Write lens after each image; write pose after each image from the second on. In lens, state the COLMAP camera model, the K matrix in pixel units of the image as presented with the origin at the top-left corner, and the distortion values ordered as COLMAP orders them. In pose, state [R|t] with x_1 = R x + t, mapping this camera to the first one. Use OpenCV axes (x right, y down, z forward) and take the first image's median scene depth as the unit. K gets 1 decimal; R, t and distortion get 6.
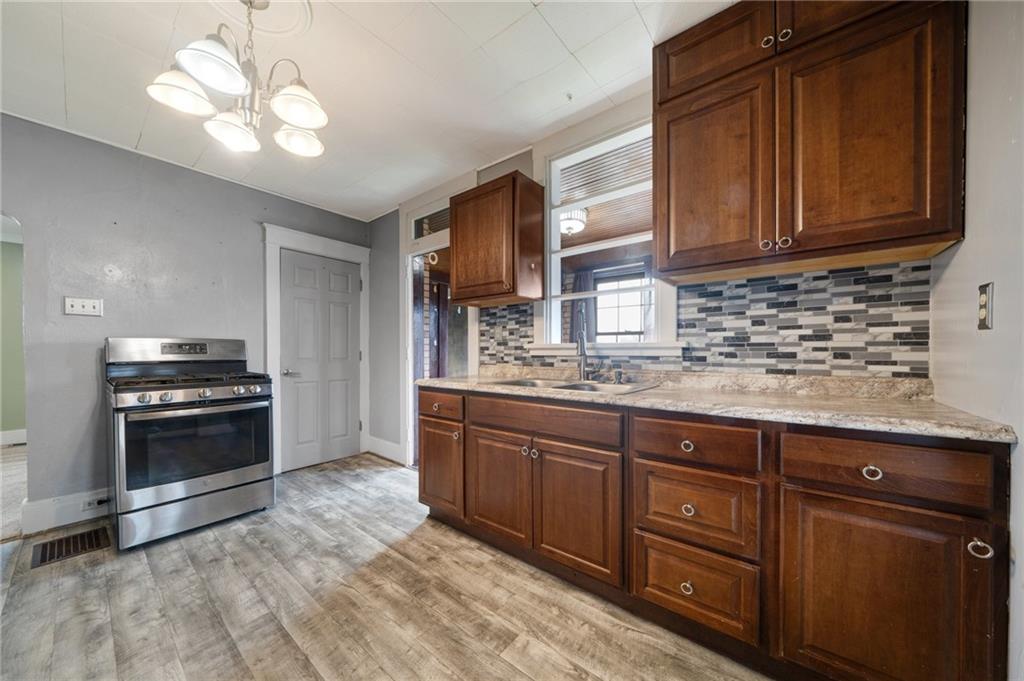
lens RADIAL K [[352.9, 0, 499.8], [0, 352.9, 355.2], [0, 0, 1]] dist [-0.005203, 0.000450]
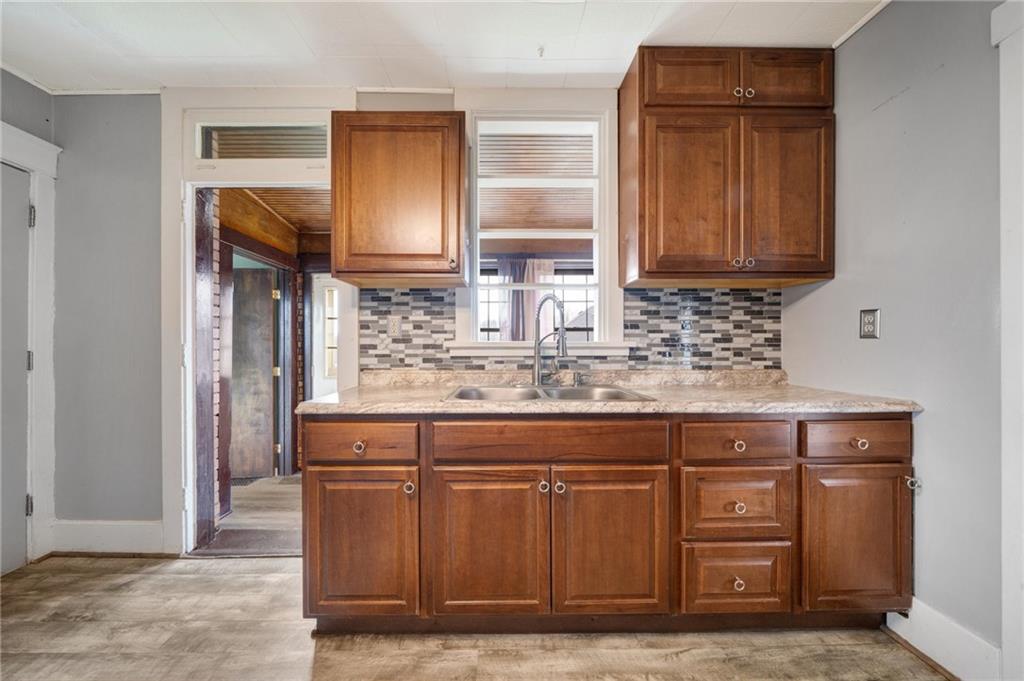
lens RADIAL K [[352.9, 0, 512.4], [0, 352.9, 345.7], [0, 0, 1]] dist [-0.005203, 0.000450]
pose [[0.761617, -0.000319, 0.648028, -0.434299], [0.007455, 0.999938, -0.008270, -0.020771], [-0.647985, 0.011130, 0.761572, 0.438648]]
